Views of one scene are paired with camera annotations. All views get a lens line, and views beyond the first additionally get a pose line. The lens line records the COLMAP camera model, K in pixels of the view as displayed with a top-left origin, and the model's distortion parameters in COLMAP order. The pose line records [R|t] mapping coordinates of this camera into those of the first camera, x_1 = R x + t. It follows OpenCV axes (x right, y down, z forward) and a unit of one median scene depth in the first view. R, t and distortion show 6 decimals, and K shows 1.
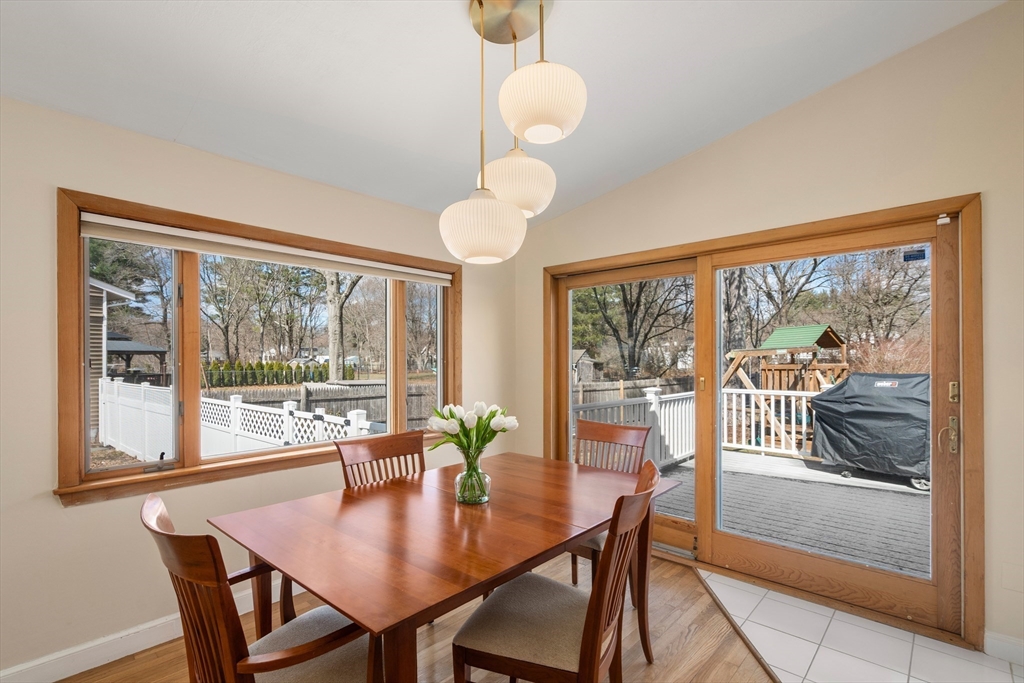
lens RADIAL K [[472.9, 0, 498.1], [0, 472.9, 355.4], [0, 0, 1]] dist [-0.001654, -0.000733]
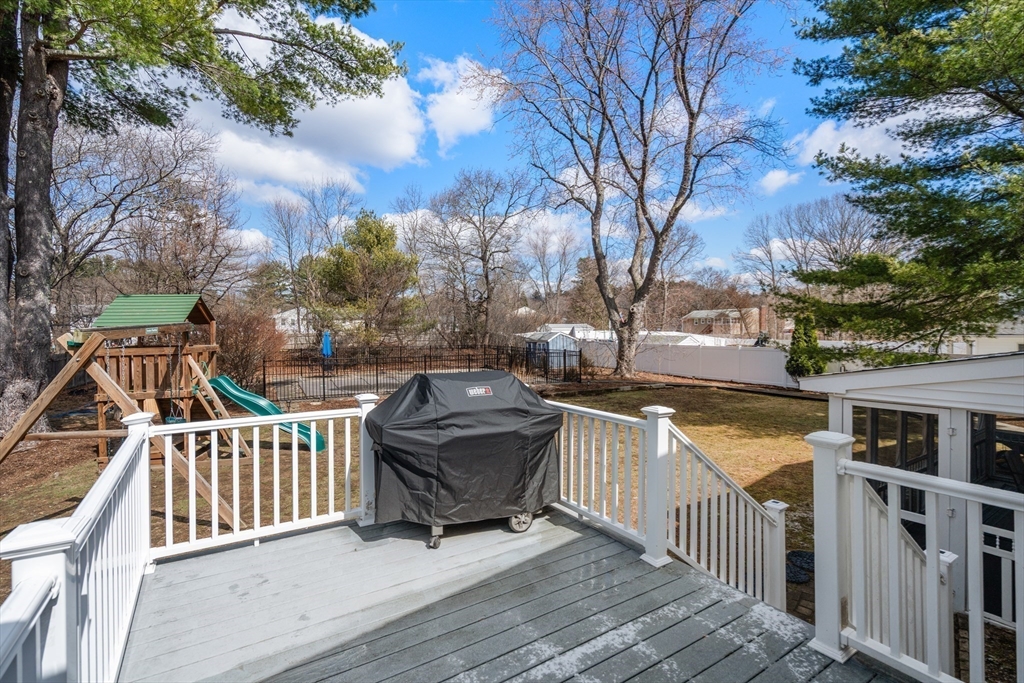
lens RADIAL K [[472.9, 0, 510.3], [0, 472.9, 333.9], [0, 0, 1]] dist [-0.001654, -0.000733]
pose [[0.238799, -0.006497, 0.971047, 0.101173], [-0.006169, 0.999947, 0.008207, -0.016315], [-0.971050, -0.007950, 0.238746, 0.467103]]
